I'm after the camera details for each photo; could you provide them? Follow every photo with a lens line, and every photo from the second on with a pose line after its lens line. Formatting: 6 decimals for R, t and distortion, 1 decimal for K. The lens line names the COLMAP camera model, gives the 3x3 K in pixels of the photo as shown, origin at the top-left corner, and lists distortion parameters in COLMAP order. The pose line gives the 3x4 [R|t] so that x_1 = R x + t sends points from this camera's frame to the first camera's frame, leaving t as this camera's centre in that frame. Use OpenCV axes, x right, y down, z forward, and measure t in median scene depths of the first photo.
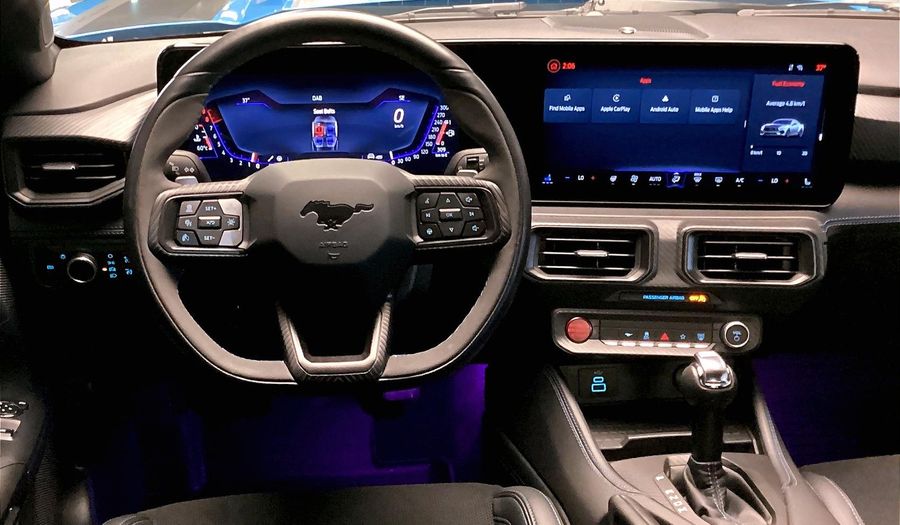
lens RADIAL K [[939.1, 0, 451.6], [0, 939.1, 242.7], [0, 0, 1]] dist [0.193589, -0.519471]
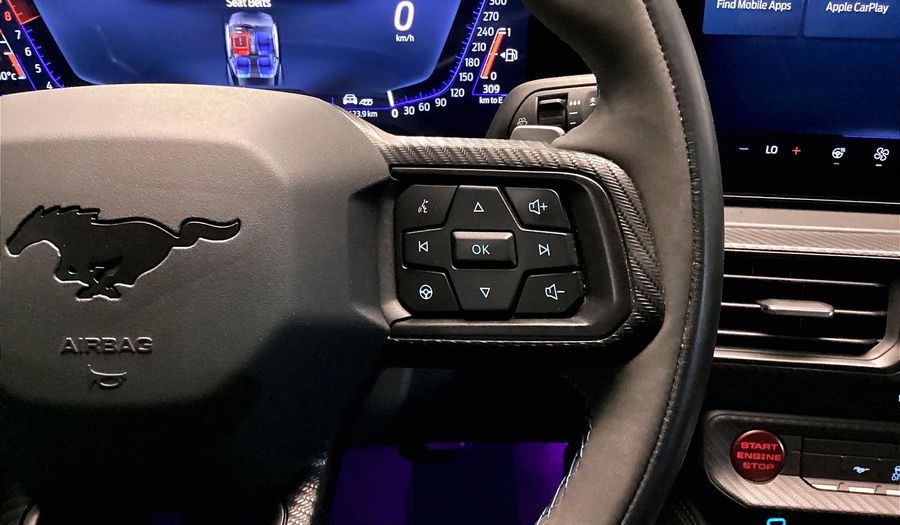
lens RADIAL K [[939.1, 0, 451.6], [0, 939.1, 242.7], [0, 0, 1]] dist [0.193589, -0.519471]
pose [[0.996214, 0.027235, -0.082554, 0.012688], [-0.024541, 0.999138, 0.033470, -0.035116], [0.083395, -0.031317, 0.996024, 0.521932]]
